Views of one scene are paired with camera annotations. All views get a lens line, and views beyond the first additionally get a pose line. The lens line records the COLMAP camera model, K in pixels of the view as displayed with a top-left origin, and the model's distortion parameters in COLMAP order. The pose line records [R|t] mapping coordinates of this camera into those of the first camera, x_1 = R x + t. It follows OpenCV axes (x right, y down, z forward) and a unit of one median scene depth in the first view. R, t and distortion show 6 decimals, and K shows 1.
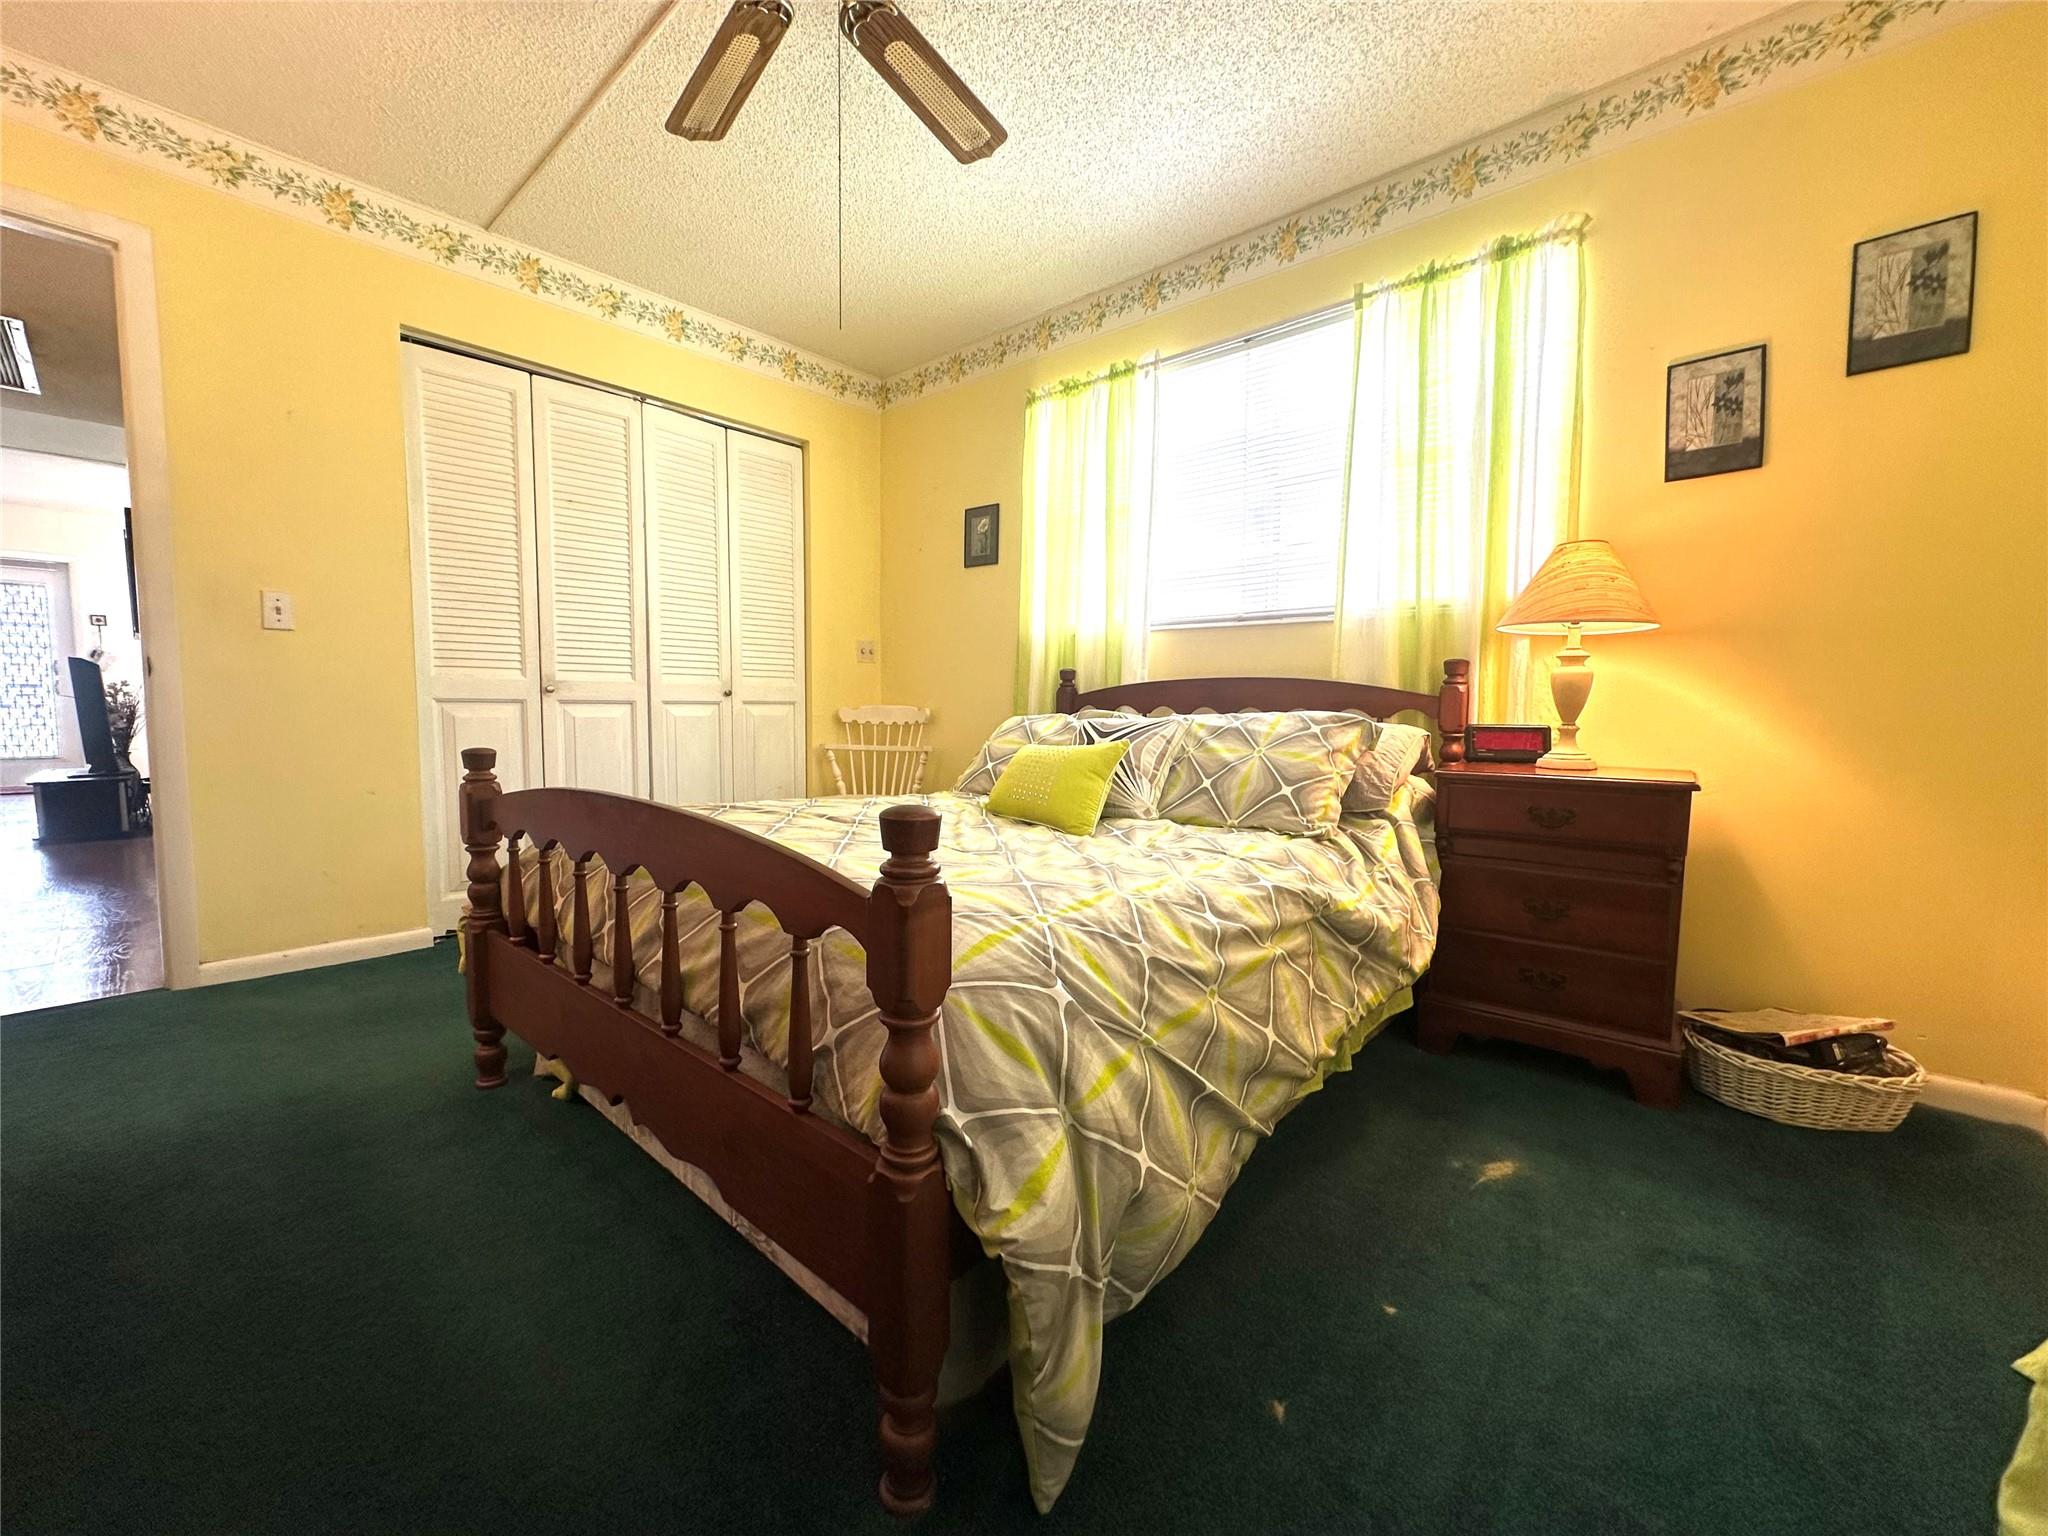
lens RADIAL K [[816.7, 0, 1024.0], [0, 816.7, 766.7], [0, 0, 1]] dist [-0.001016, 0.000256]
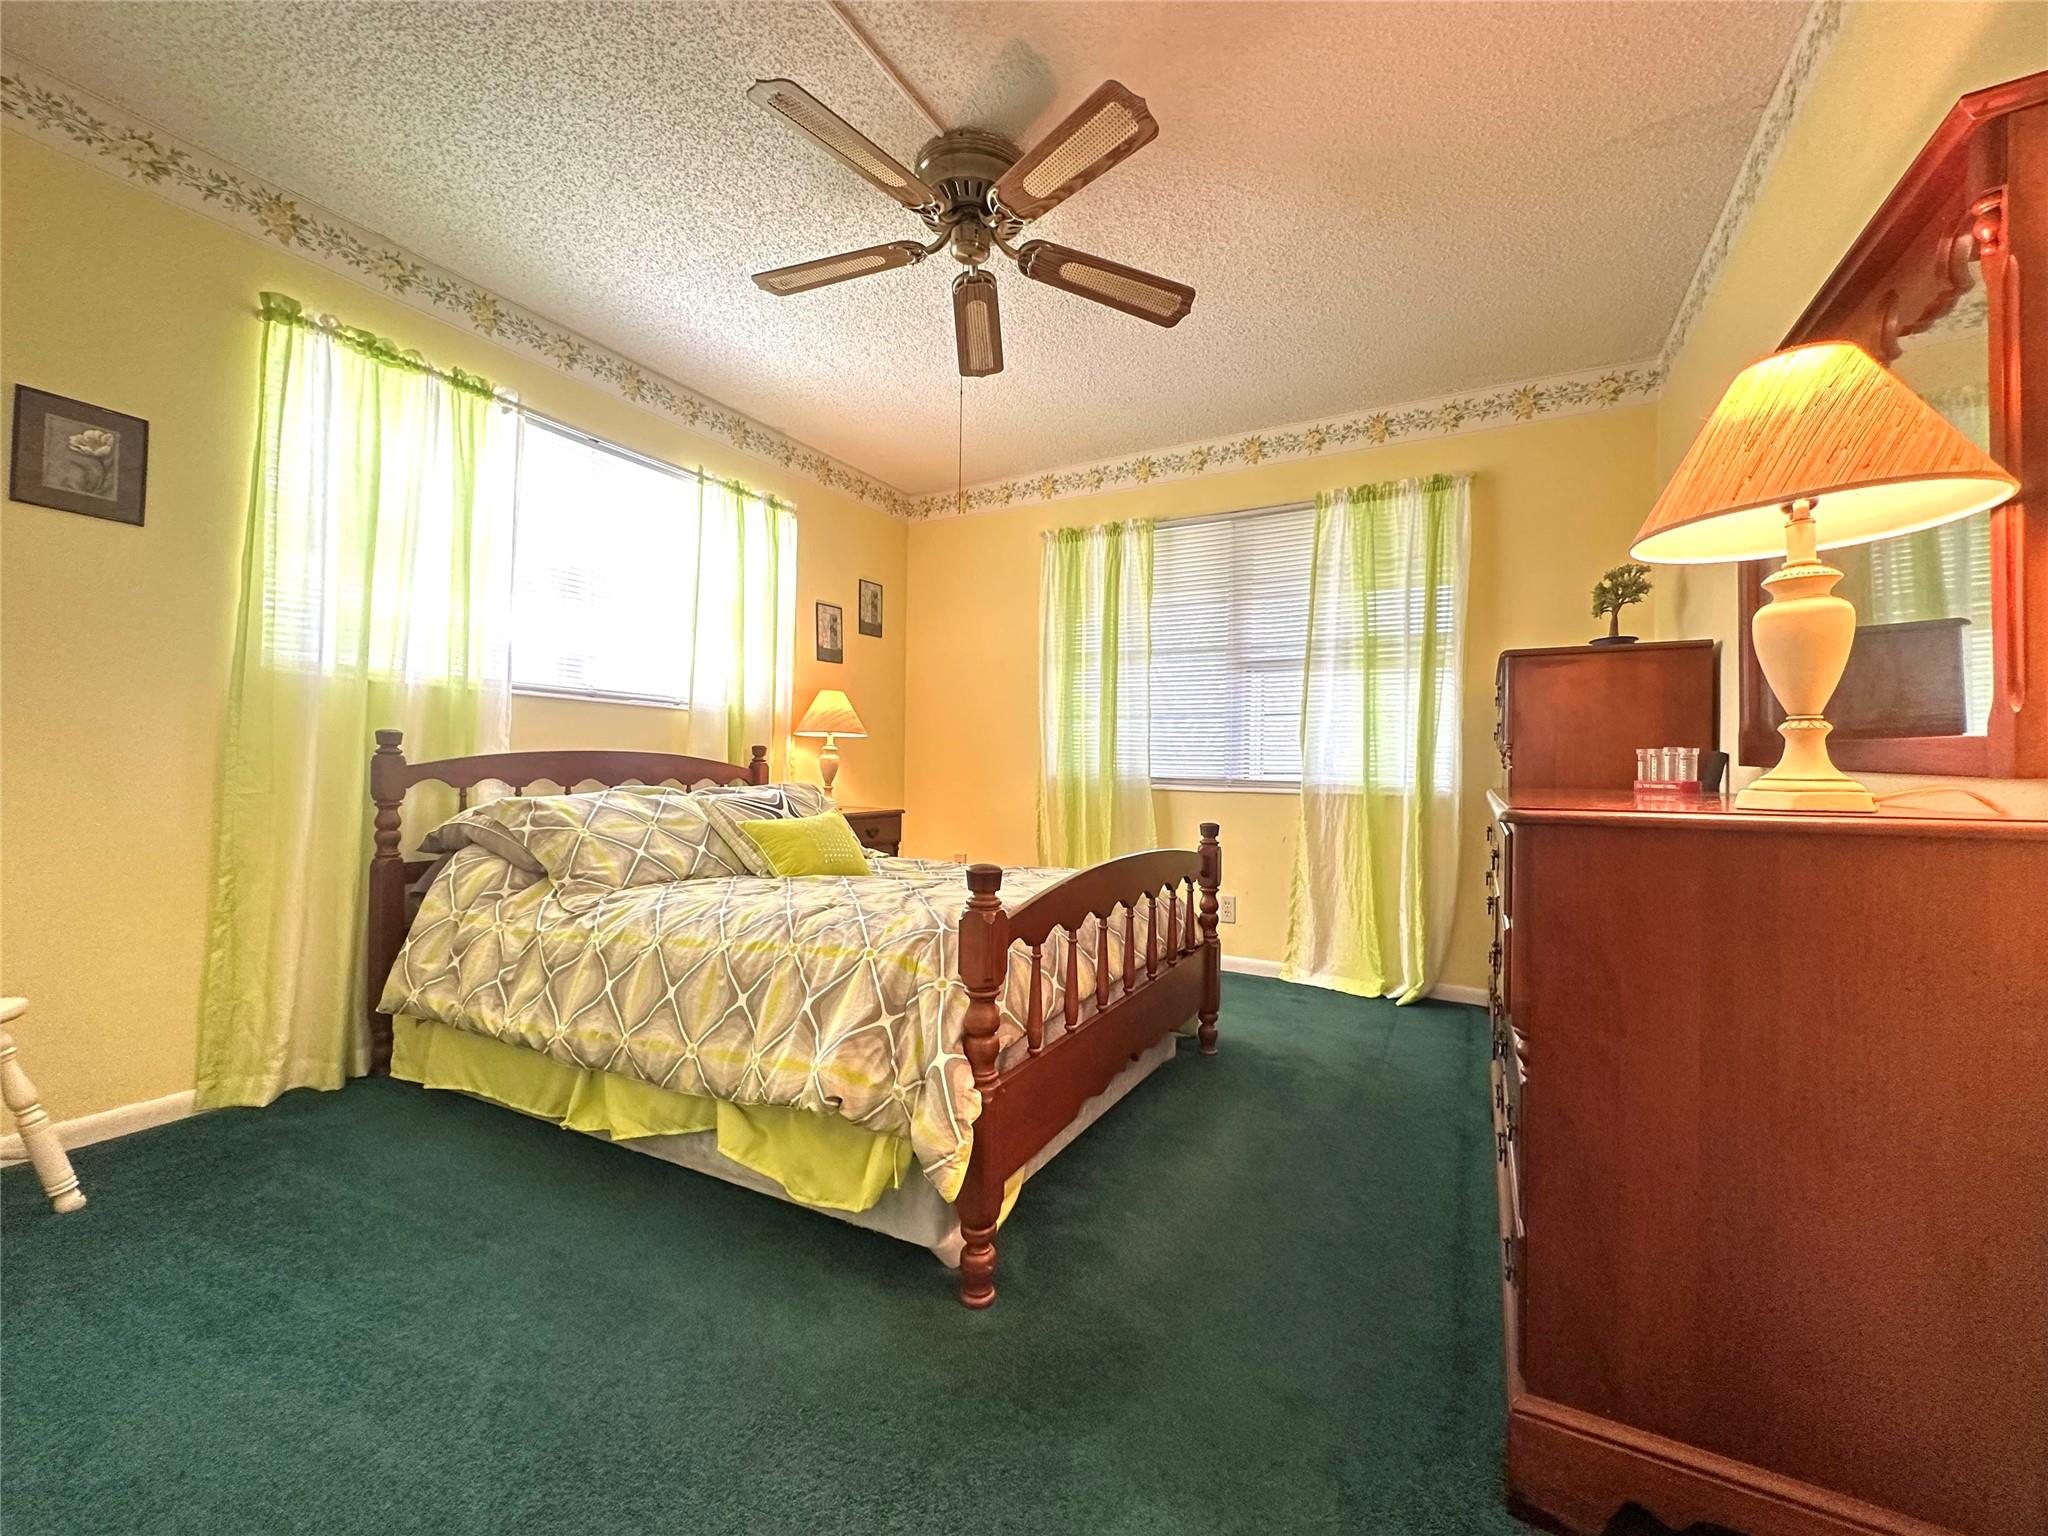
lens RADIAL K [[816.7, 0, 1027.4], [0, 816.7, 765.6], [0, 0, 1]] dist [-0.001016, 0.000256]
pose [[-0.224634, -0.005760, 0.974426, -0.941072], [0.062783, 0.997819, 0.020372, -0.081451], [-0.972418, 0.065754, -0.223783, 0.737317]]
